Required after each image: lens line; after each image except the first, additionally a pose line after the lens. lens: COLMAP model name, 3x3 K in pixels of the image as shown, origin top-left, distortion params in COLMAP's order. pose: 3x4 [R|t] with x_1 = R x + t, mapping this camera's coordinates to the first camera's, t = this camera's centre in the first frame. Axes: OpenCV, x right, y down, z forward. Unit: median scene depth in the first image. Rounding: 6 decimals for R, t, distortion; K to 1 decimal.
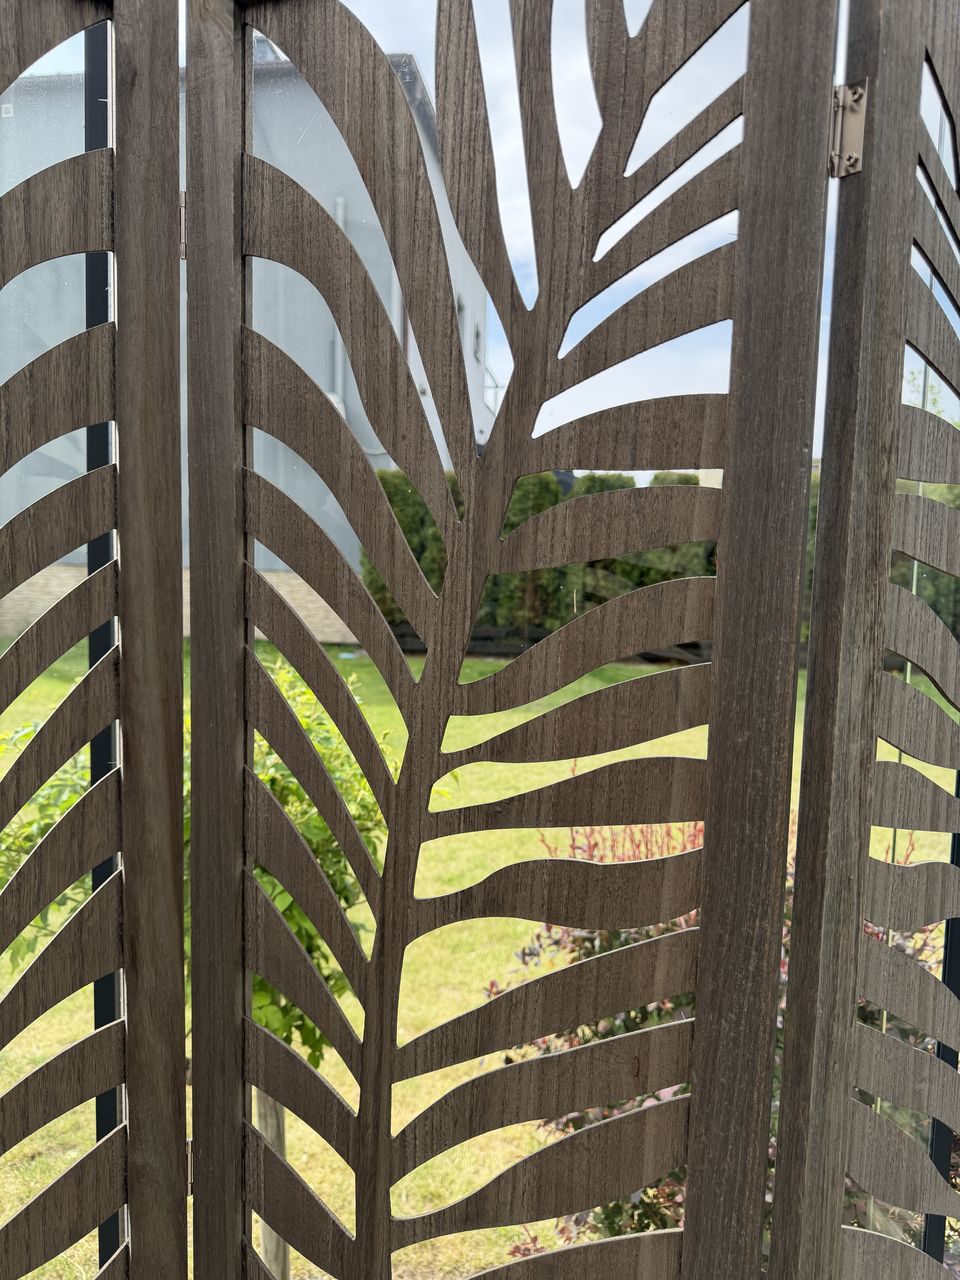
lens RADIAL K [[897.3, 0, 470.8], [0, 897.3, 640.5], [0, 0, 1]] dist [0.026179, -0.061174]
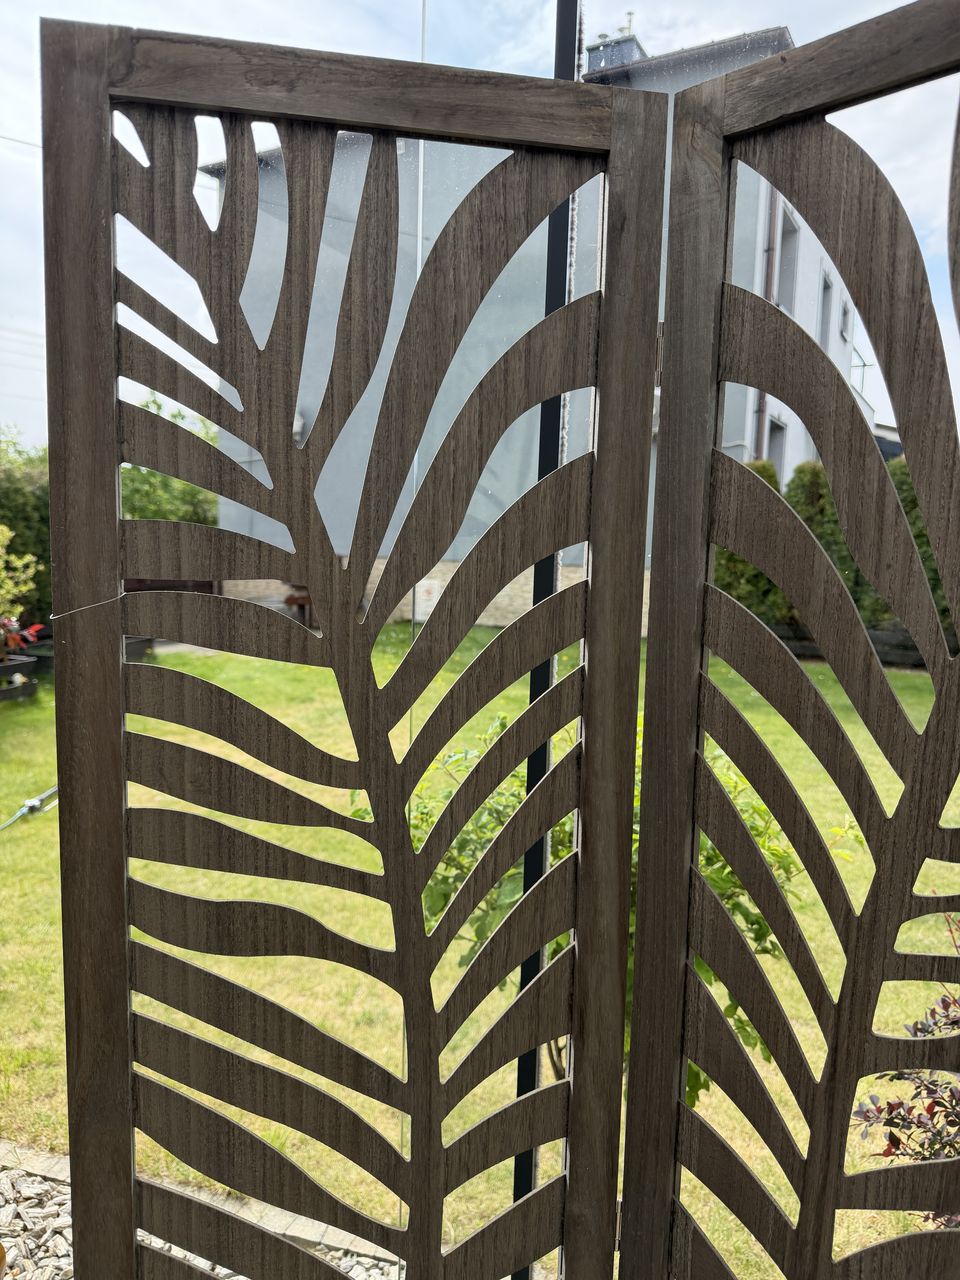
lens RADIAL K [[897.3, 0, 470.8], [0, 897.3, 640.5], [0, 0, 1]] dist [0.026179, -0.061174]
pose [[0.929170, 0.043301, -0.367107, -0.127190], [-0.039478, 0.999060, 0.017919, -0.139937], [0.367538, -0.002157, 0.930006, -0.070525]]
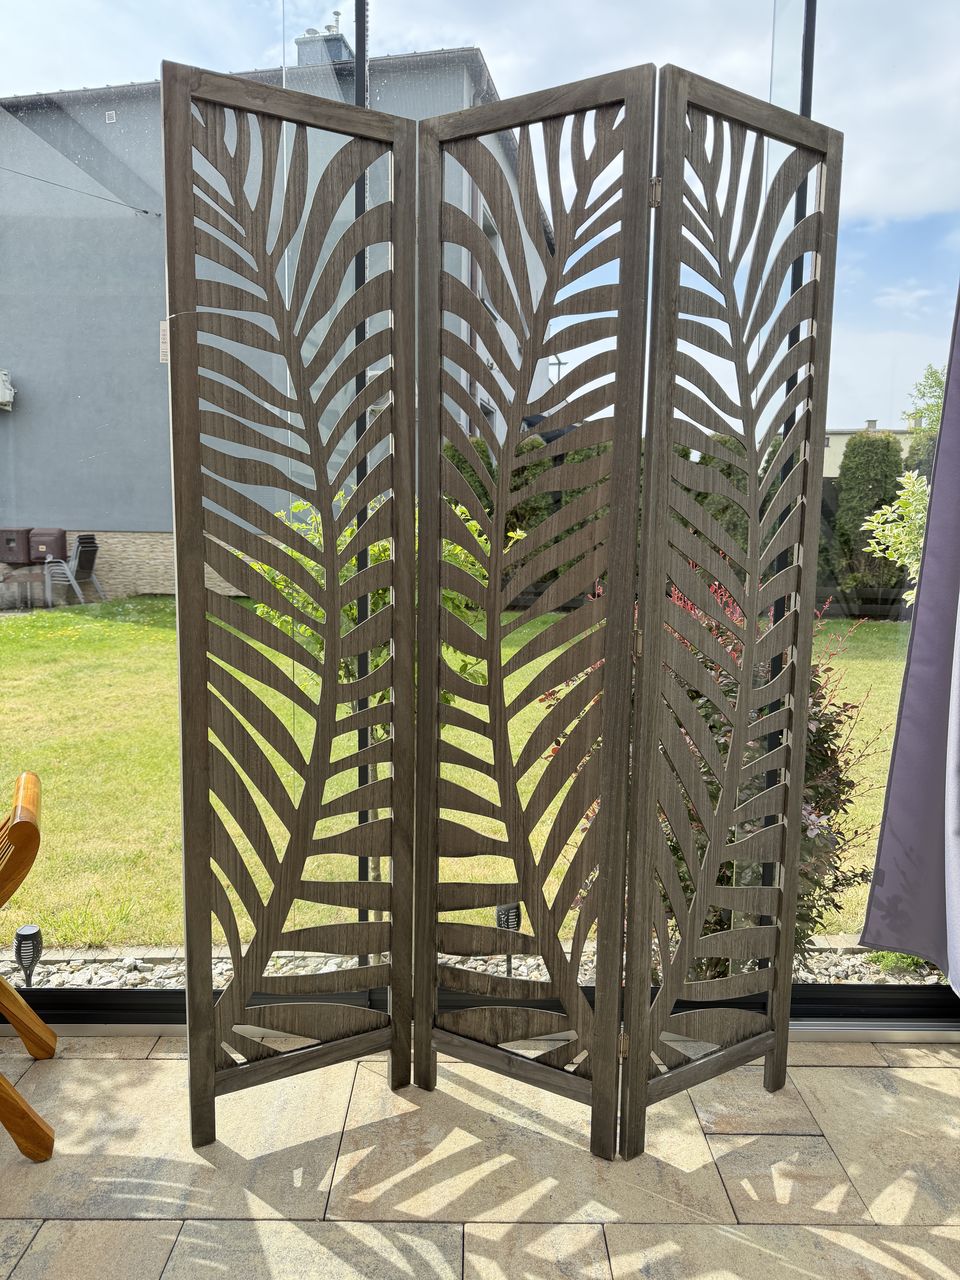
lens RADIAL K [[847.7, 0, 480.0], [0, 847.7, 640.0], [0, 0, 1]] dist [0.008200, -0.048809]
pose [[0.997199, -0.002221, -0.074766, 0.031409], [0.005138, 0.999232, 0.038846, 0.613565], [0.074623, -0.039121, 0.996444, -1.443847]]
